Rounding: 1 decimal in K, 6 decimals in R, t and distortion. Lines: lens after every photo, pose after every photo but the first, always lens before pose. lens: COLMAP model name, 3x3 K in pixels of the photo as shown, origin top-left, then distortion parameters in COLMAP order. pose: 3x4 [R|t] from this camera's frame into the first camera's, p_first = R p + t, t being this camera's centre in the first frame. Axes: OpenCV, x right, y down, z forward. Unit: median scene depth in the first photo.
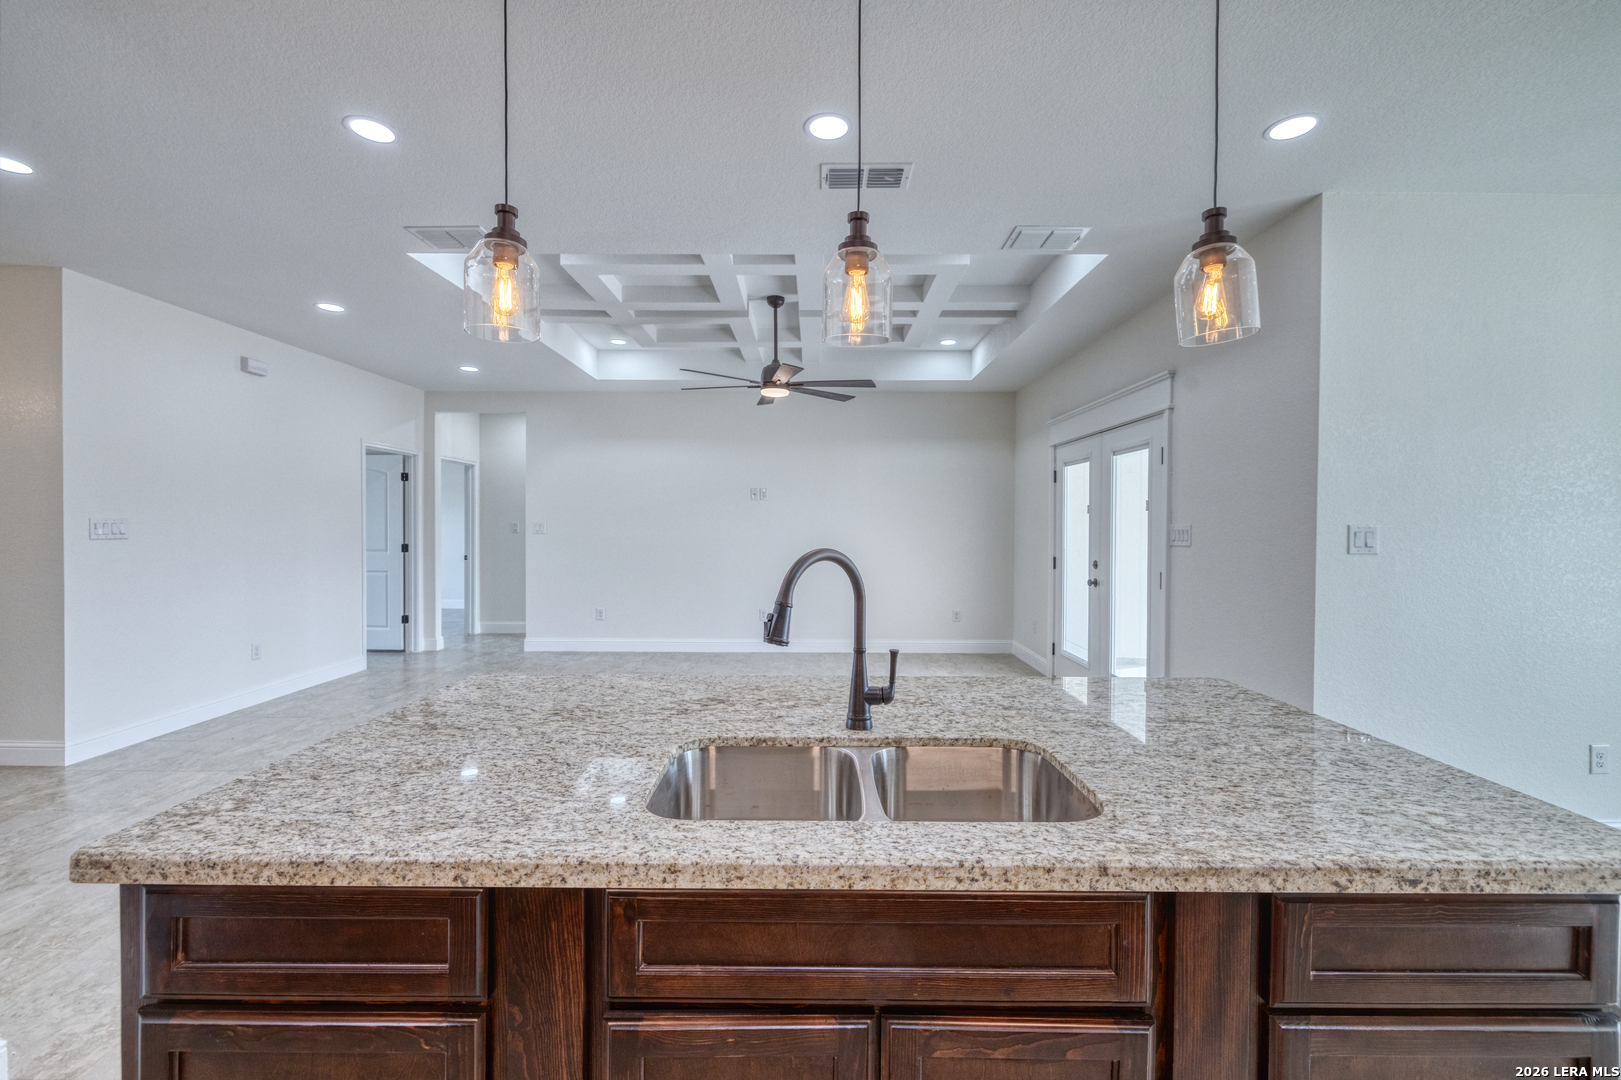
lens RADIAL K [[679.6, 0, 811.9], [0, 679.6, 532.4], [0, 0, 1]] dist [-0.004654, -0.001030]
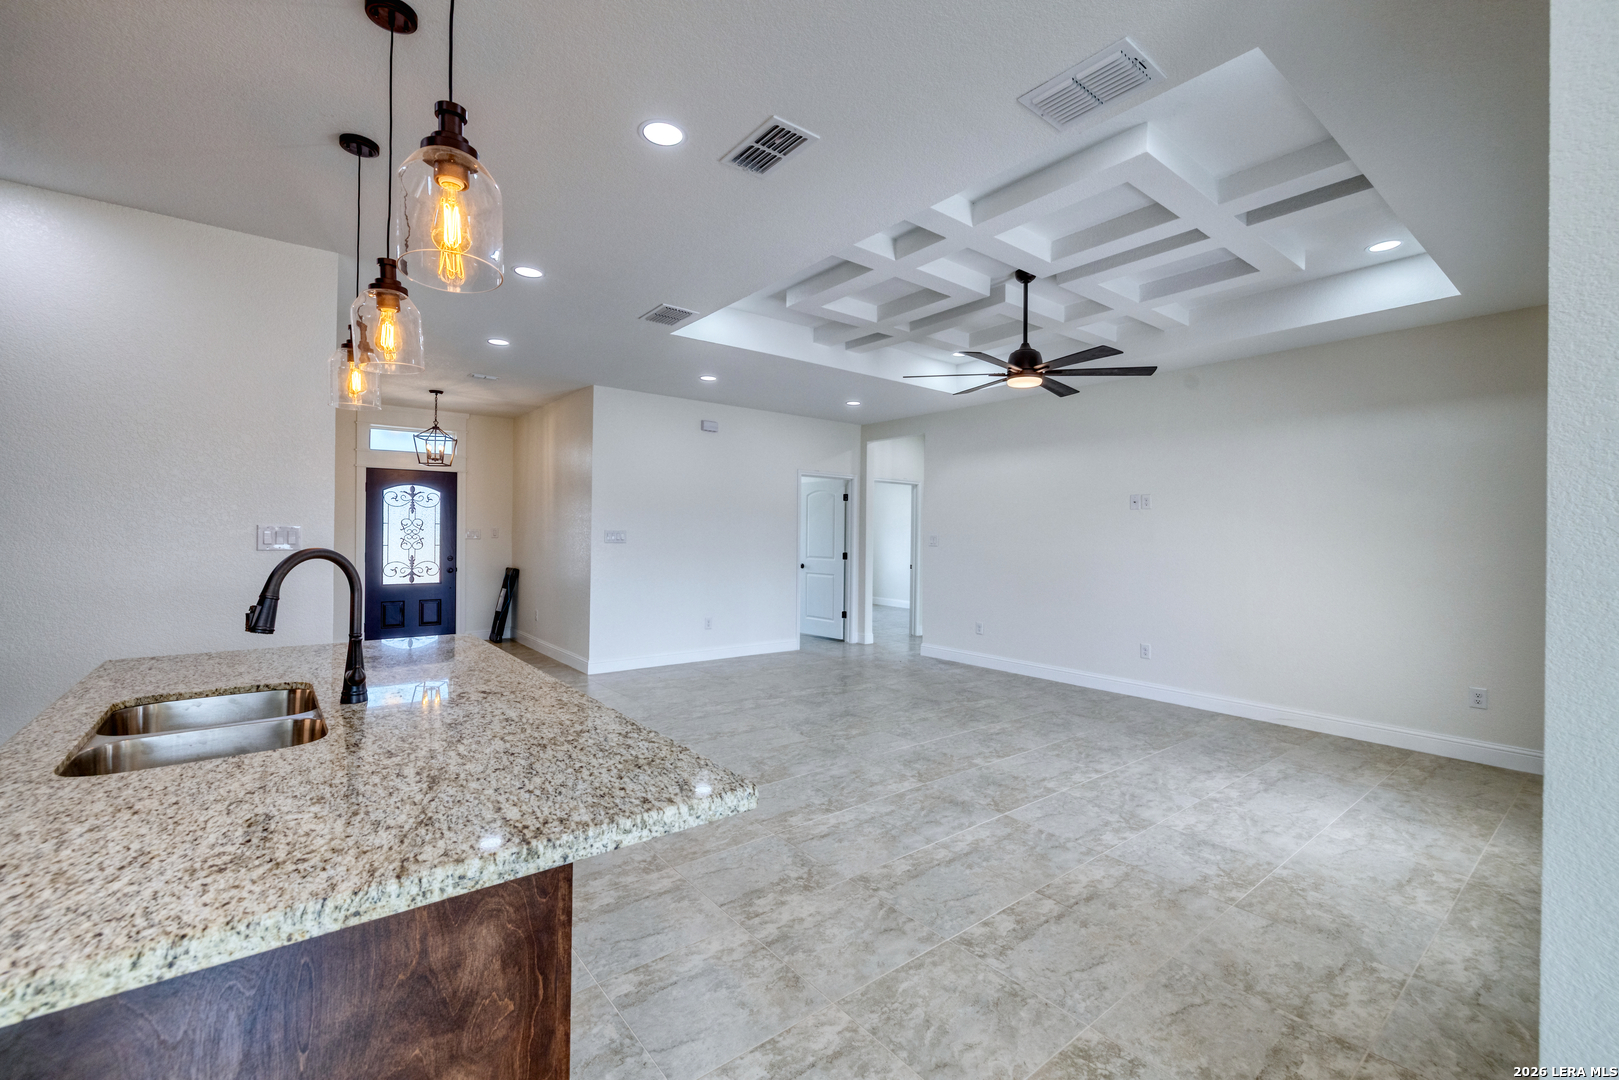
lens RADIAL K [[679.9, 0, 809.2], [0, 679.9, 533.1], [0, 0, 1]] dist [0.002662, -0.000634]
pose [[0.627230, 0.001655, -0.778832, 0.442531], [-0.019227, 0.999726, -0.013360, -0.000613], [0.778596, 0.023354, 0.627090, 0.261927]]
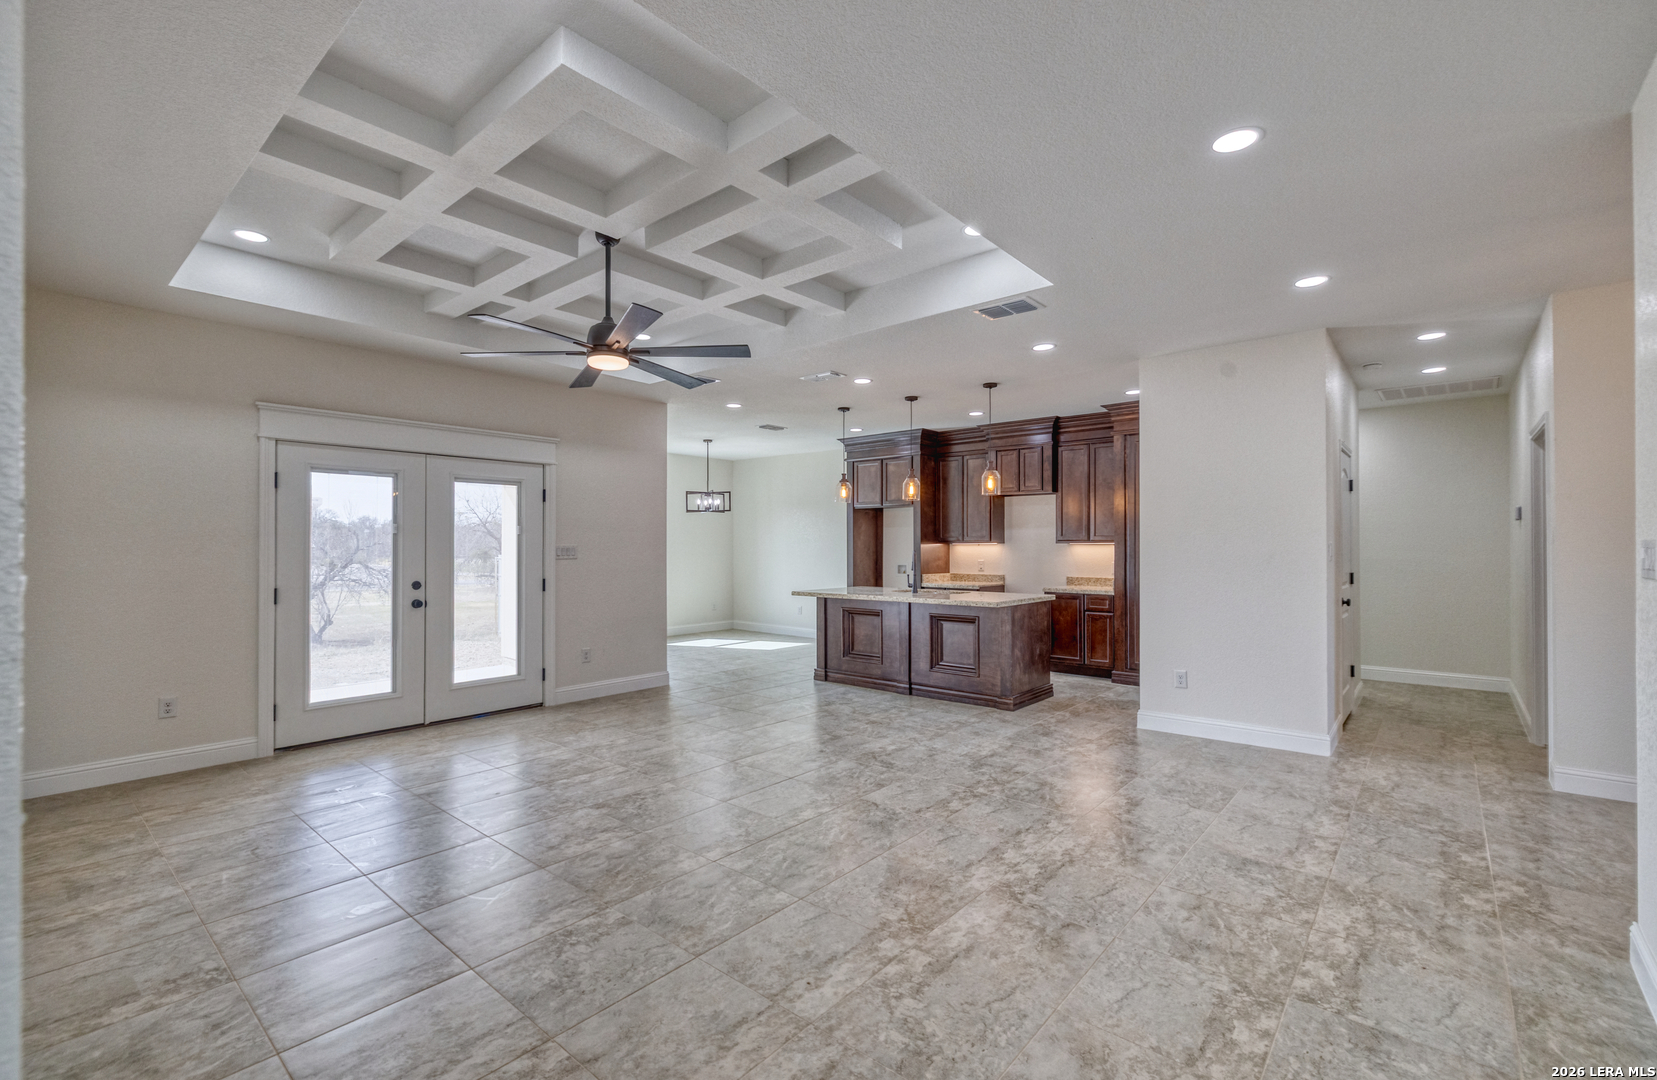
lens RADIAL K [[712.8, 0, 828.5], [0, 712.8, 540.0], [0, 0, 1]] dist [0.000006, 0.000154]
pose [[-0.765543, 0.000956, 0.643383, -0.726297], [0.005288, 0.999974, 0.004806, -0.020720], [-0.643362, 0.007081, -0.765529, 1.440297]]
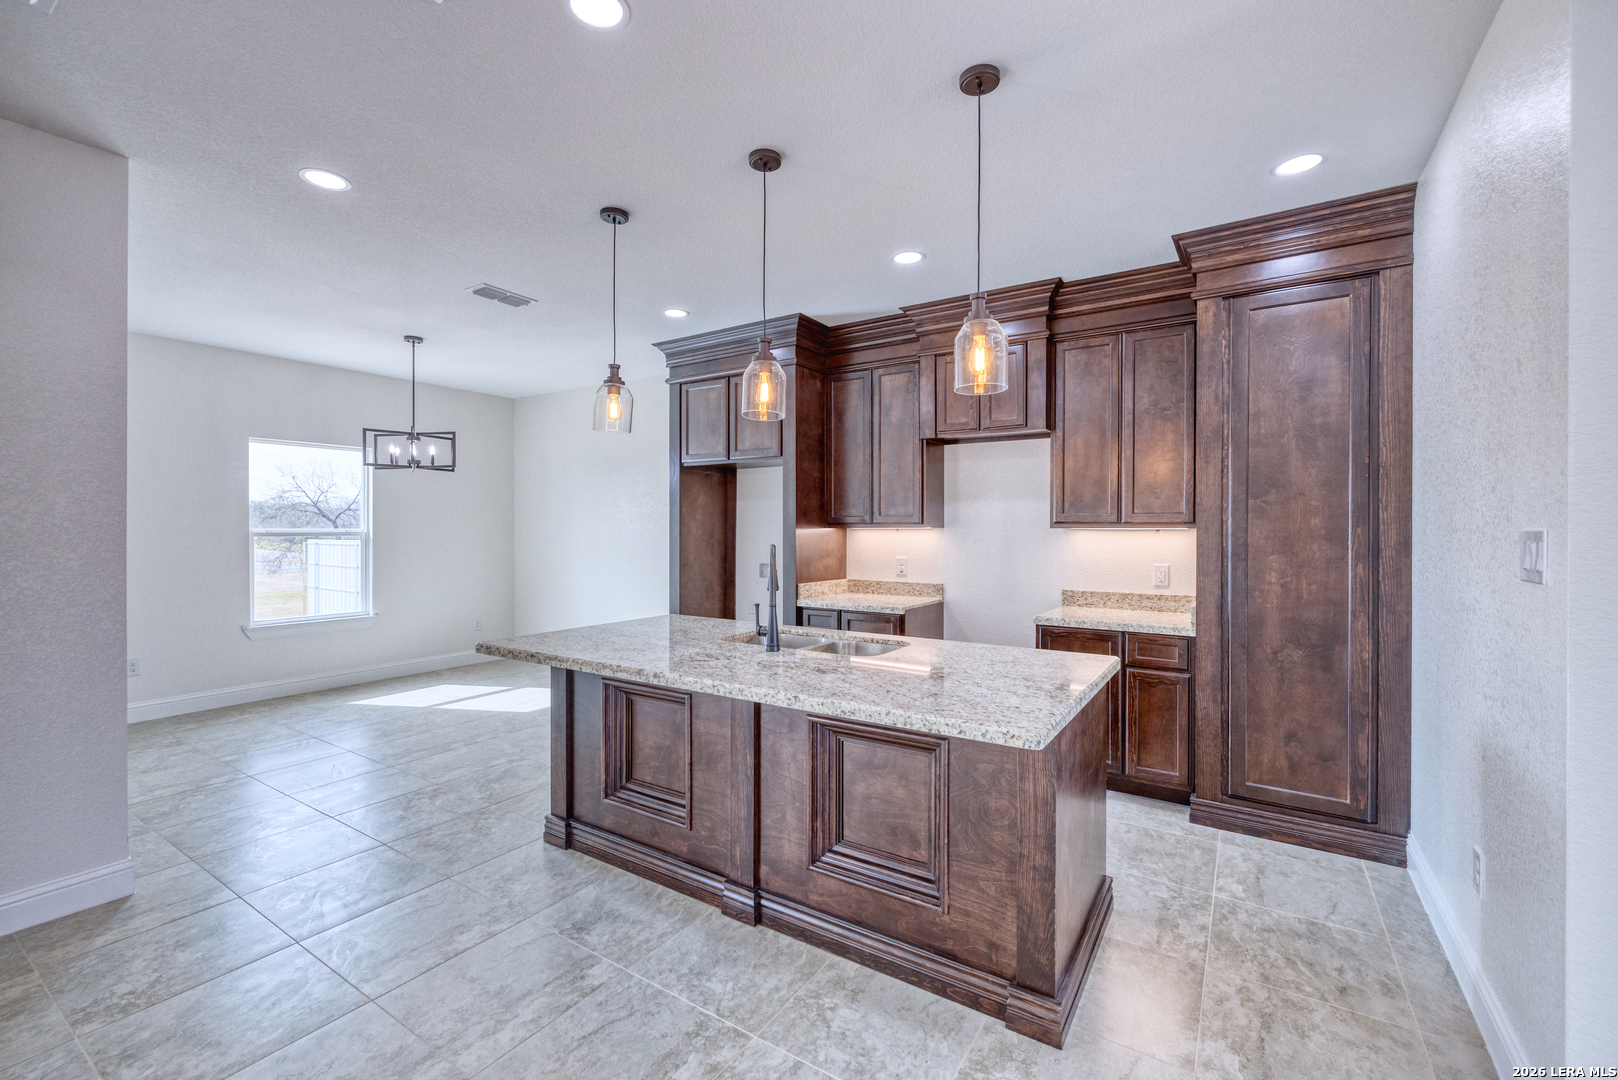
lens RADIAL K [[678.3, 0, 810.4], [0, 678.3, 532.4], [0, 0, 1]] dist [-0.004654, -0.001030]
pose [[-0.844628, -0.008520, 0.535286, -0.281090], [0.000535, 0.999859, 0.016759, -0.011286], [-0.535353, 0.014442, -0.844505, 0.719474]]
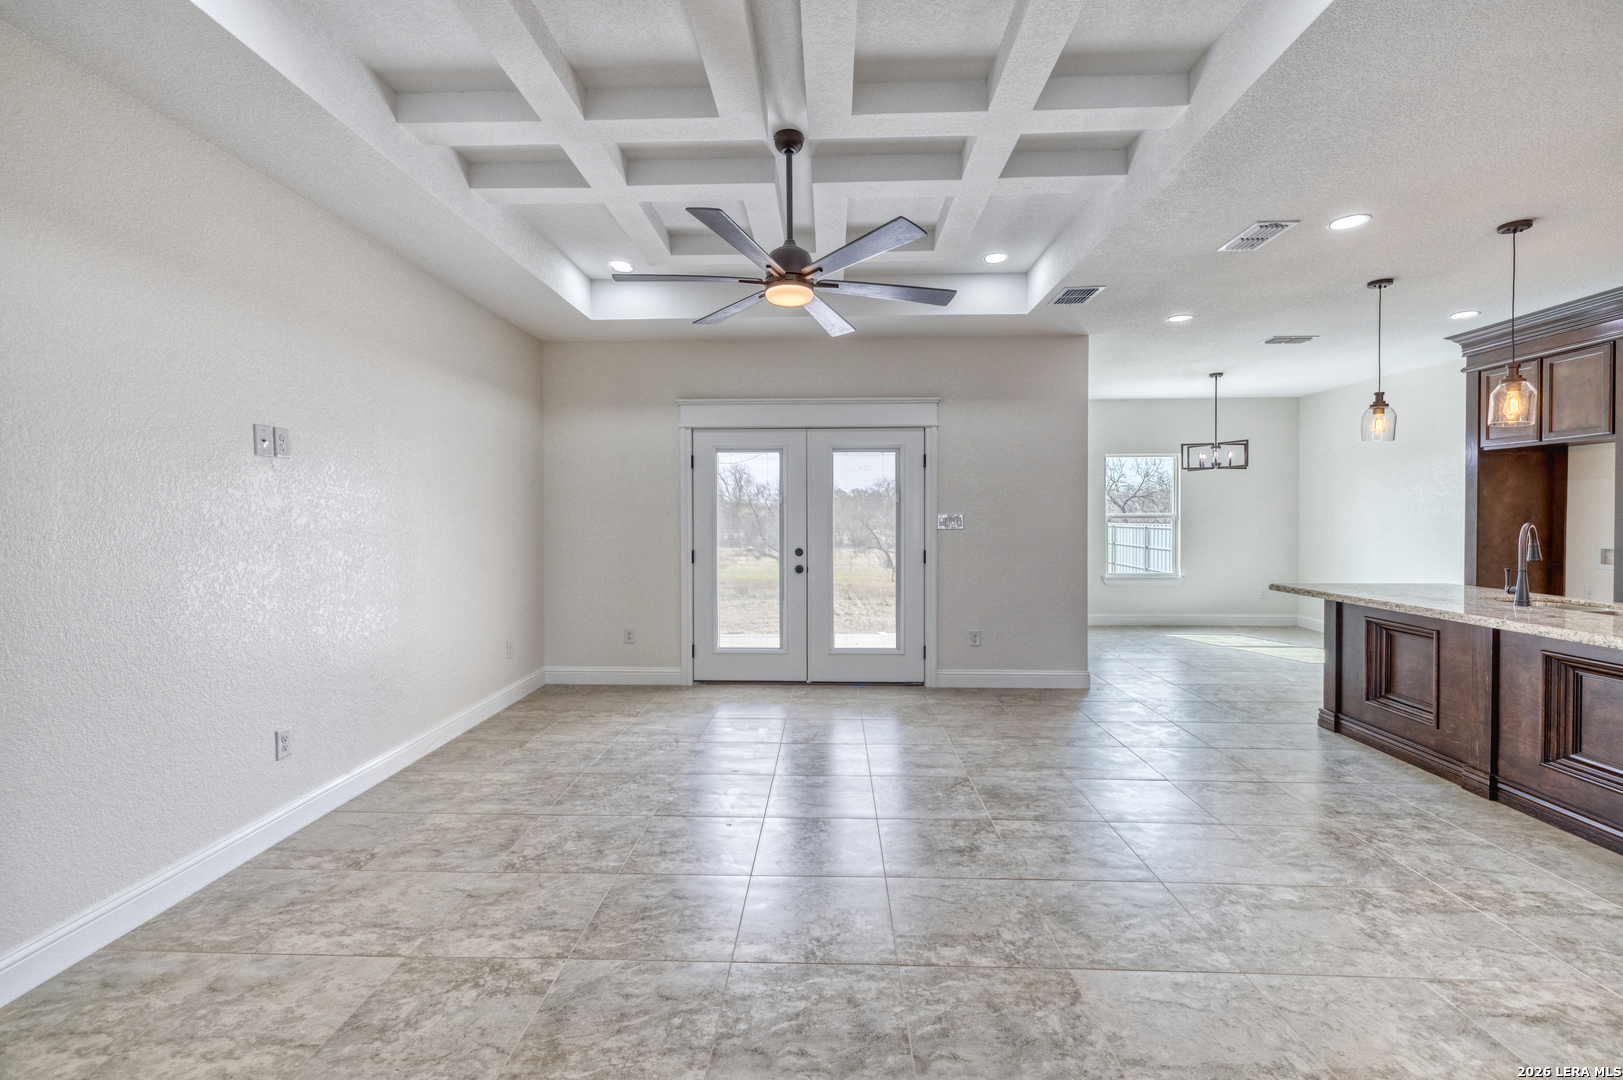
lens RADIAL K [[686.9, 0, 808.6], [0, 686.9, 524.9], [0, 0, 1]] dist [-0.000135, -0.000067]
pose [[0.028030, -0.019835, 0.999410, -0.668699], [0.015858, 0.999686, 0.019396, -0.015861], [-0.999481, 0.015305, 0.028336, 0.975735]]
